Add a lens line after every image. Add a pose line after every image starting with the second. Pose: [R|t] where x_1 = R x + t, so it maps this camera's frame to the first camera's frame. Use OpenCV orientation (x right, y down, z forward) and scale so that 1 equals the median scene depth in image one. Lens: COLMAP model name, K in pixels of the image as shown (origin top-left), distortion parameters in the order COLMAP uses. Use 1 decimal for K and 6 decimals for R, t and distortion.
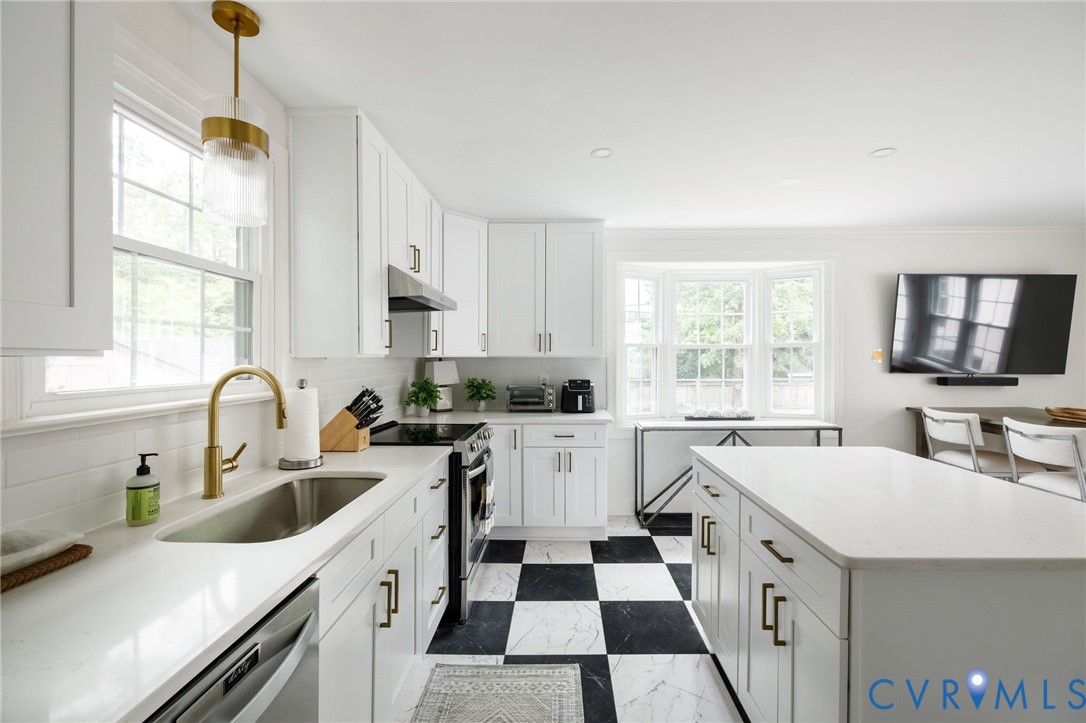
lens RADIAL K [[473.4, 0, 549.4], [0, 473.4, 357.2], [0, 0, 1]] dist [-0.006250, -0.000309]
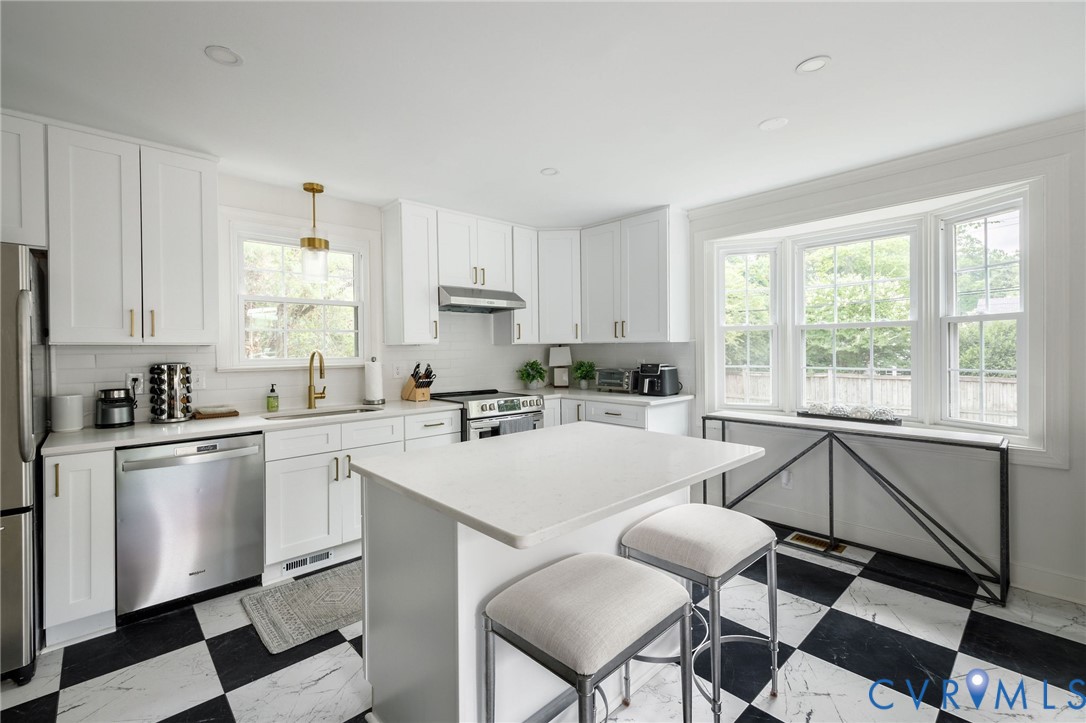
lens RADIAL K [[473.1, 0, 539.5], [0, 473.1, 354.5], [0, 0, 1]] dist [0.005080, 0.000513]
pose [[0.675185, 0.002804, -0.737643, 0.663622], [0.011646, 0.999828, 0.014460, 0.008823], [0.737557, -0.018354, 0.675036, 0.114394]]
